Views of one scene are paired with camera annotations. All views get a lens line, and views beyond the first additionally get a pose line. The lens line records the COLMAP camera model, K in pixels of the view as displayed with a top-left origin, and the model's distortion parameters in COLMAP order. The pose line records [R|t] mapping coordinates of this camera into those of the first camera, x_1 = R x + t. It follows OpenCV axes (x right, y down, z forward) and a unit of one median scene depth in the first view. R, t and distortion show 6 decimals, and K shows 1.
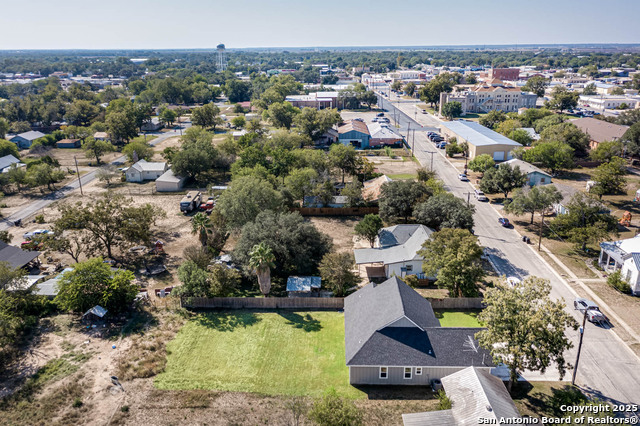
lens RADIAL K [[503.8, 0, 321.3], [0, 503.8, 213.6], [0, 0, 1]] dist [-0.009909, 0.038719]
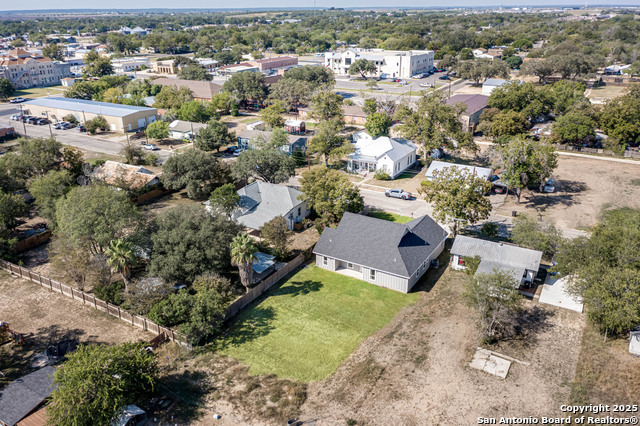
lens RADIAL K [[503.8, 0, 319.7], [0, 503.8, 208.6], [0, 0, 1]] dist [-0.009909, 0.038719]
pose [[0.493037, -0.321264, 0.808520, -0.586651], [0.280745, 0.938359, 0.201656, -0.095880], [-0.823466, 0.127564, 0.552839, 0.288399]]
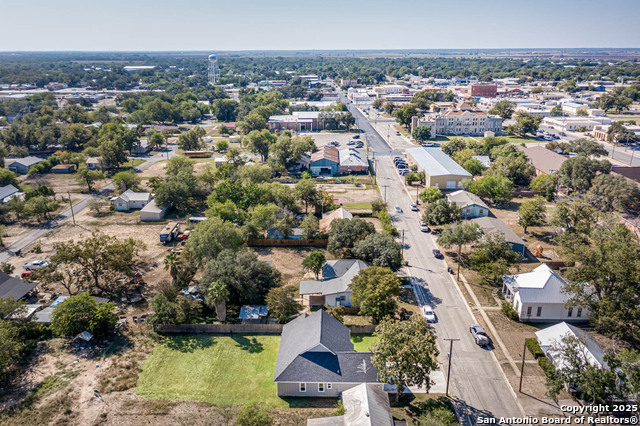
lens RADIAL K [[503.8, 0, 321.5], [0, 503.8, 213.4], [0, 0, 1]] dist [-0.009909, 0.038719]
pose [[0.999960, 0.001491, 0.008777, 0.096792], [-0.001446, 0.999985, -0.005196, -0.077850], [-0.008785, 0.005183, 0.999948, -0.188477]]
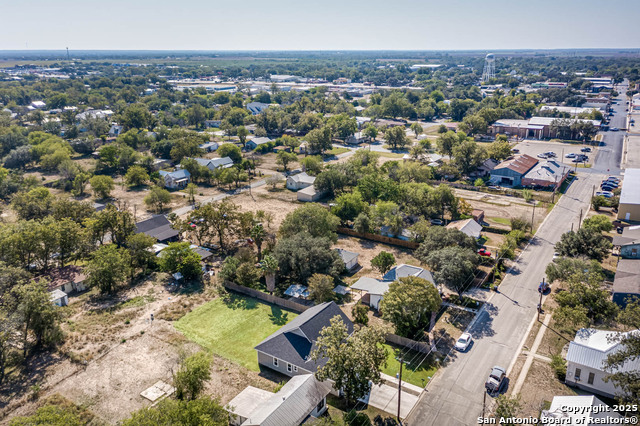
lens RADIAL K [[503.8, 0, 320.6], [0, 503.8, 214.3], [0, 0, 1]] dist [-0.009909, 0.038719]
pose [[0.849052, 0.169748, -0.500297, 0.523404], [-0.169905, 0.984402, 0.045656, -0.107831], [0.500244, 0.046238, 0.864649, -0.110442]]
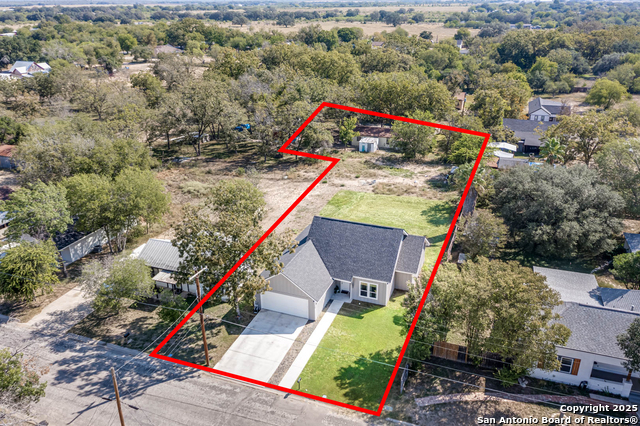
lens RADIAL K [[503.8, 0, 322.8], [0, 503.8, 214.1], [0, 0, 1]] dist [-0.009909, 0.038719]
pose [[-0.334446, 0.382331, -0.861376, 0.616819], [-0.288064, 0.828790, 0.479714, -0.172296], [0.897310, 0.408570, -0.167050, 0.719877]]
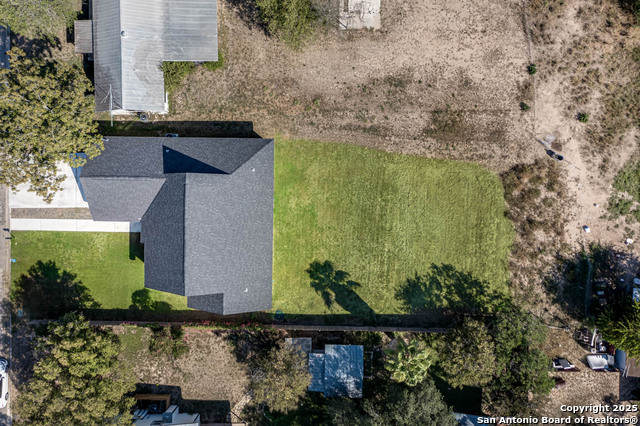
lens RADIAL K [[503.8, 0, 321.2], [0, 503.8, 210.9], [0, 0, 1]] dist [-0.009909, 0.038719]
pose [[-0.999487, 0.015234, 0.028182, -0.028813], [0.021195, -0.345199, 0.938290, -0.299989], [0.024022, 0.938406, 0.344699, 0.492129]]
